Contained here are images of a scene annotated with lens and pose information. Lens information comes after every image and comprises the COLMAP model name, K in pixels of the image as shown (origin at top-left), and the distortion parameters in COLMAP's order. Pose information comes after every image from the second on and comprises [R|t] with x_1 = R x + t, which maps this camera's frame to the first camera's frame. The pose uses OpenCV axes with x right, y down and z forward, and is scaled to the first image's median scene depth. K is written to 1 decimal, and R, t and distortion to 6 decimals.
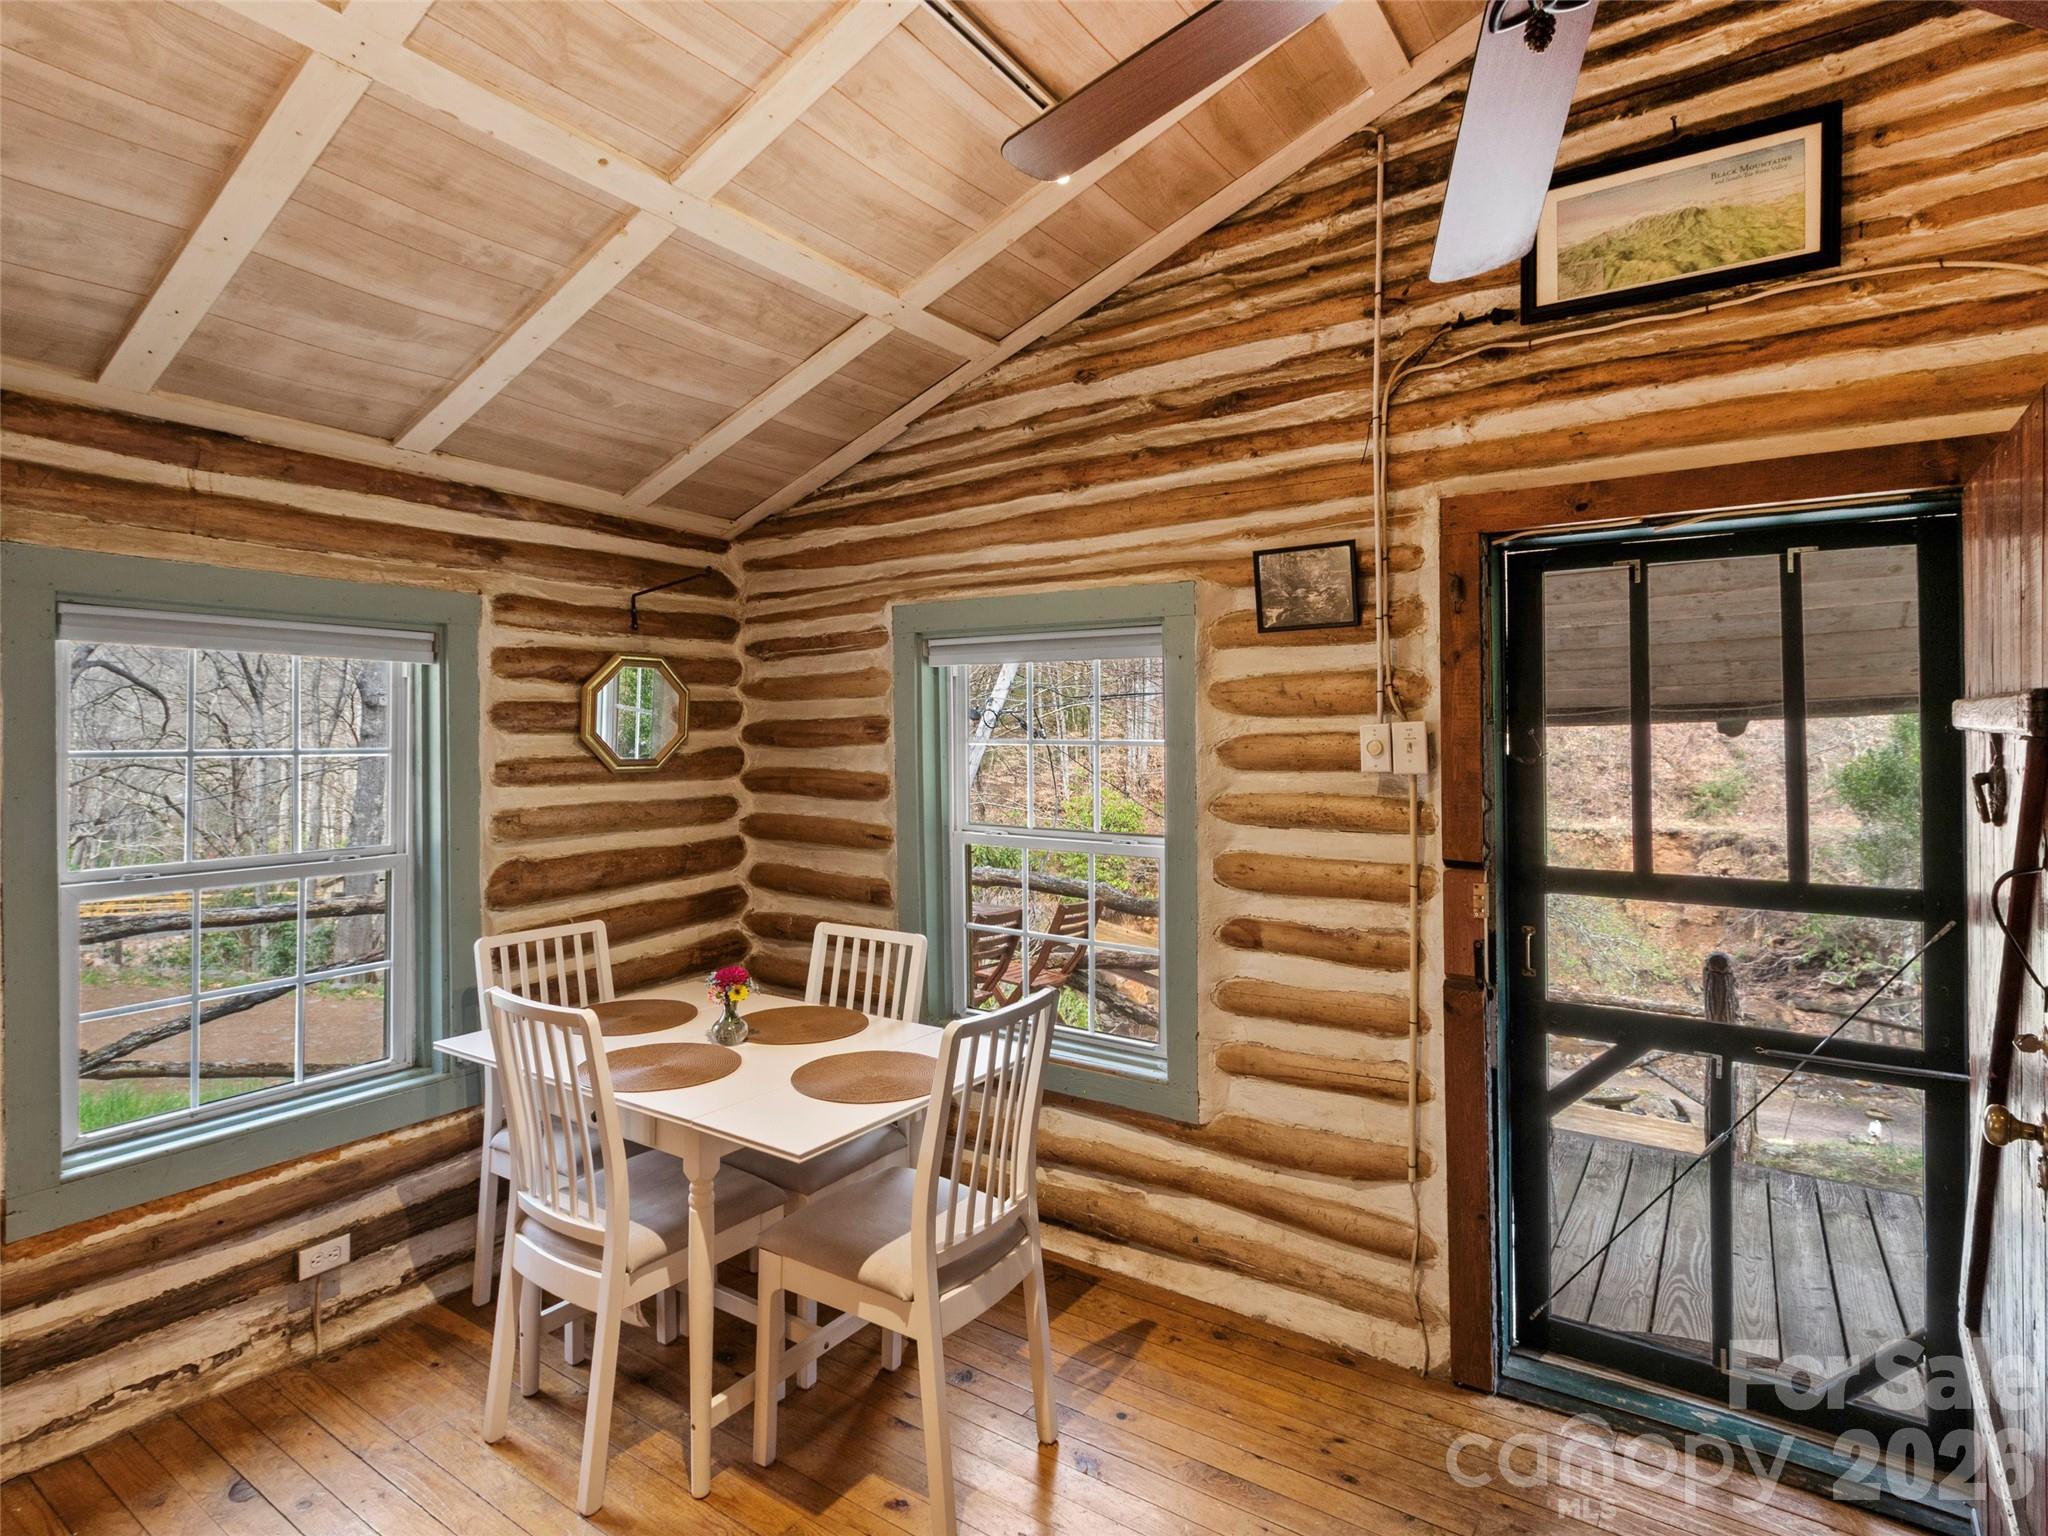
lens RADIAL K [[1074.0, 0, 1013.8], [0, 1074.0, 741.0], [0, 0, 1]] dist [0.001484, -0.000707]
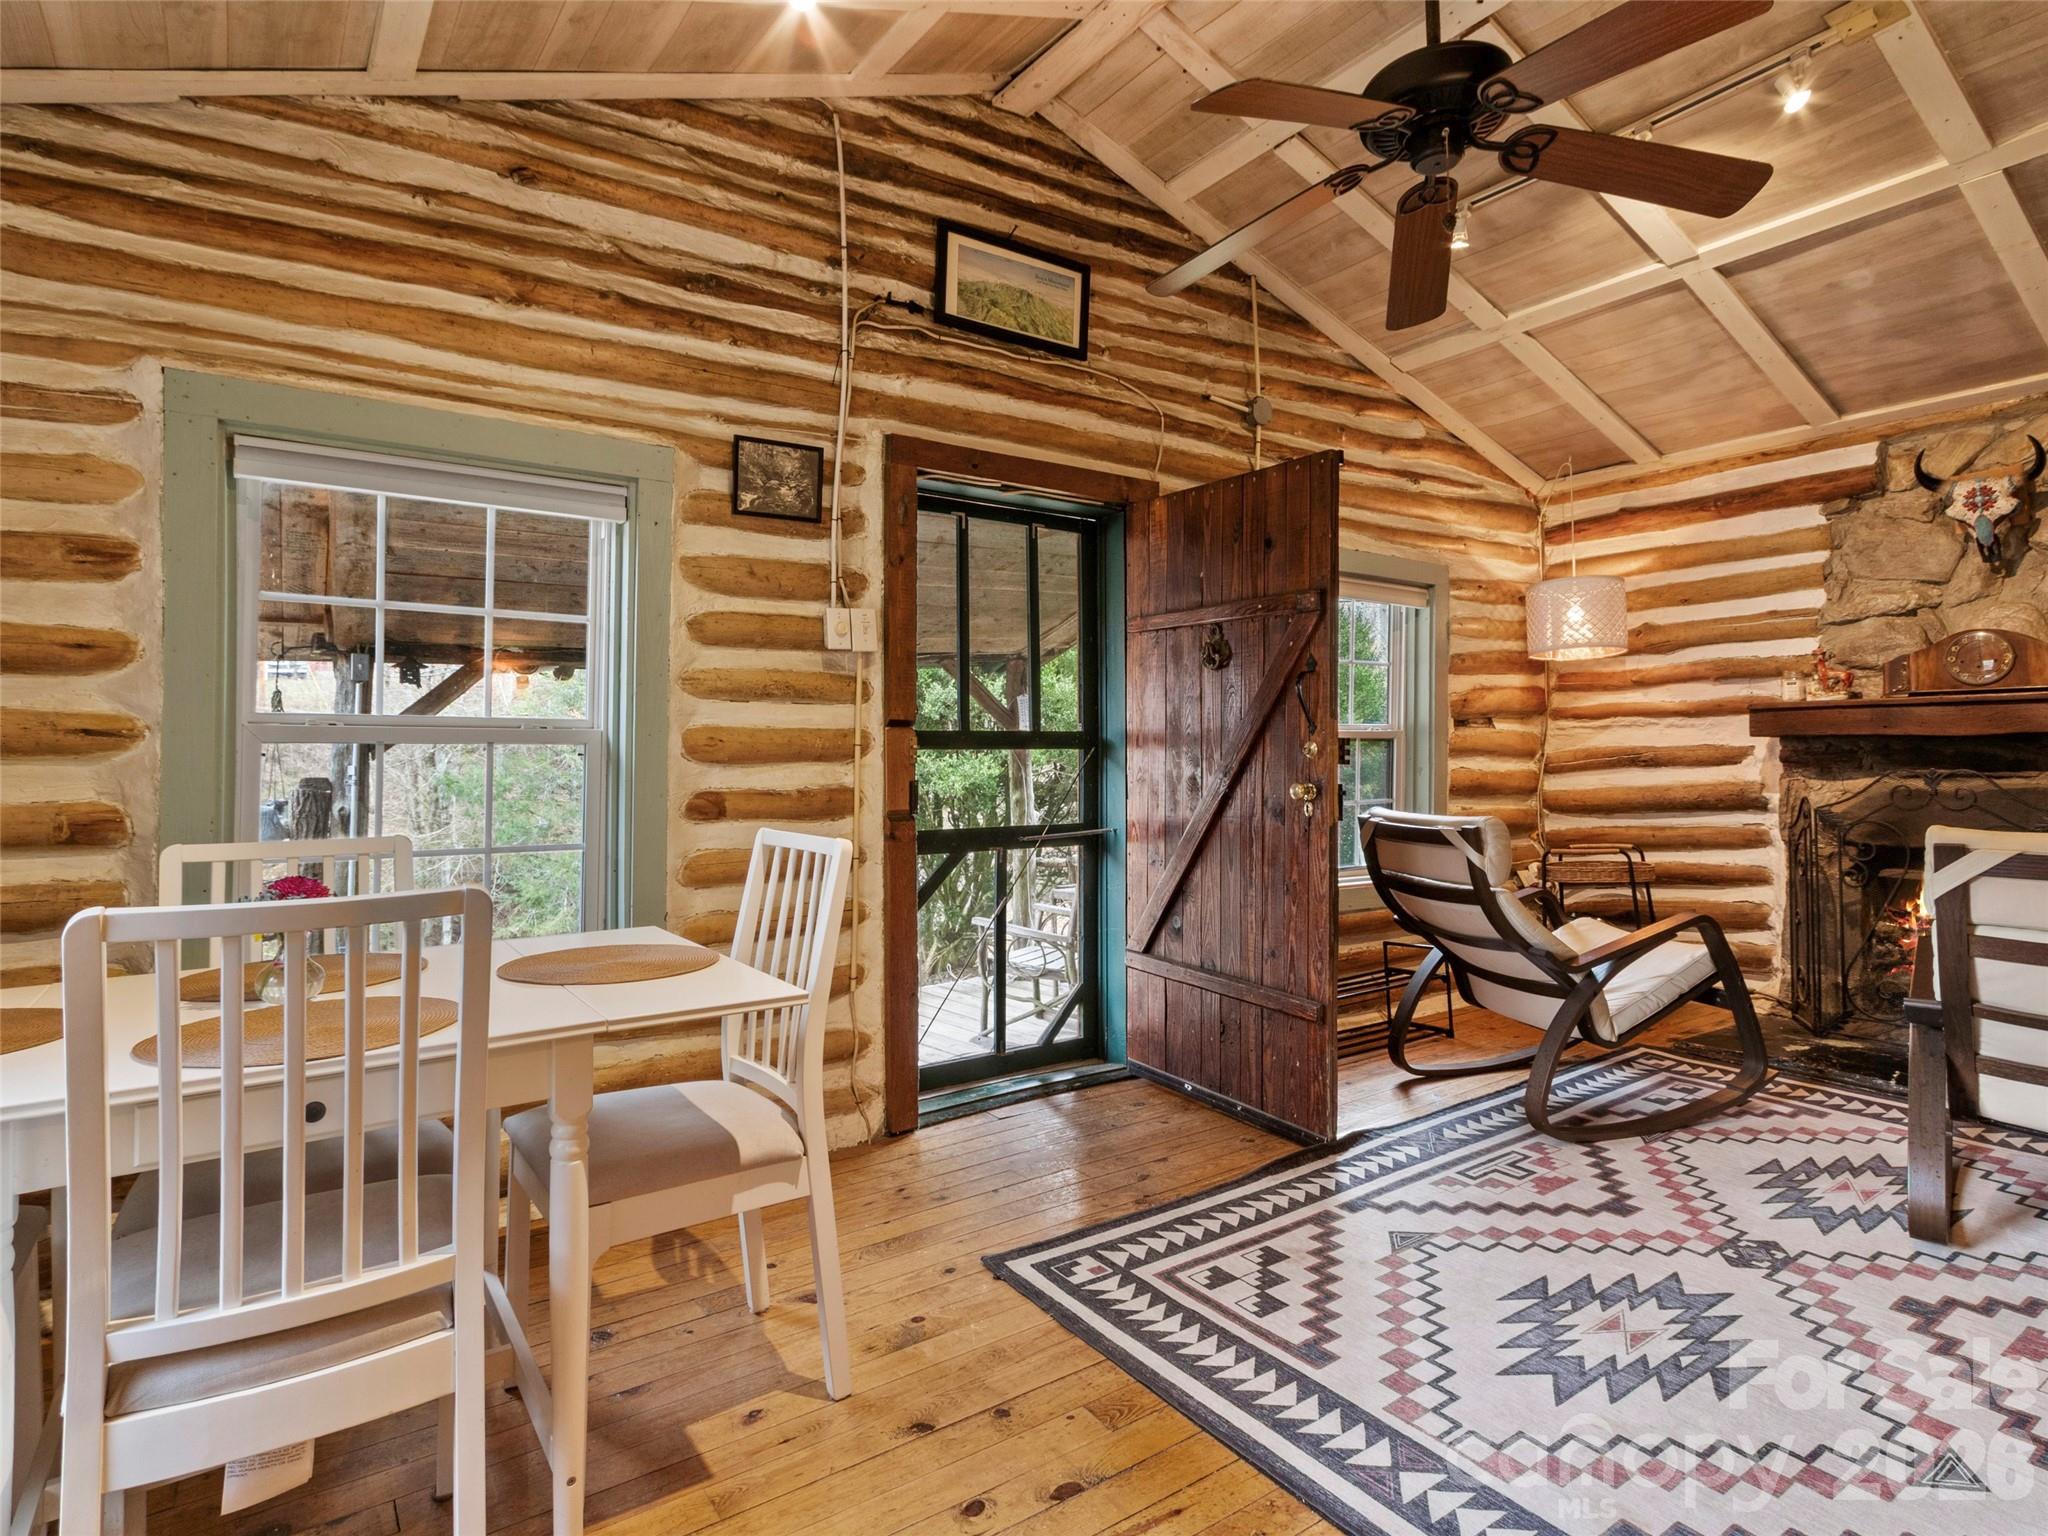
lens RADIAL K [[1074.0, 0, 999.5], [0, 1074.0, 747.7], [0, 0, 1]] dist [0.001484, -0.000707]
pose [[0.363845, 0.002072, 0.931457, -0.658962], [0.009335, 0.999939, -0.005871, 0.137178], [-0.931413, 0.010831, 0.363803, 0.382691]]
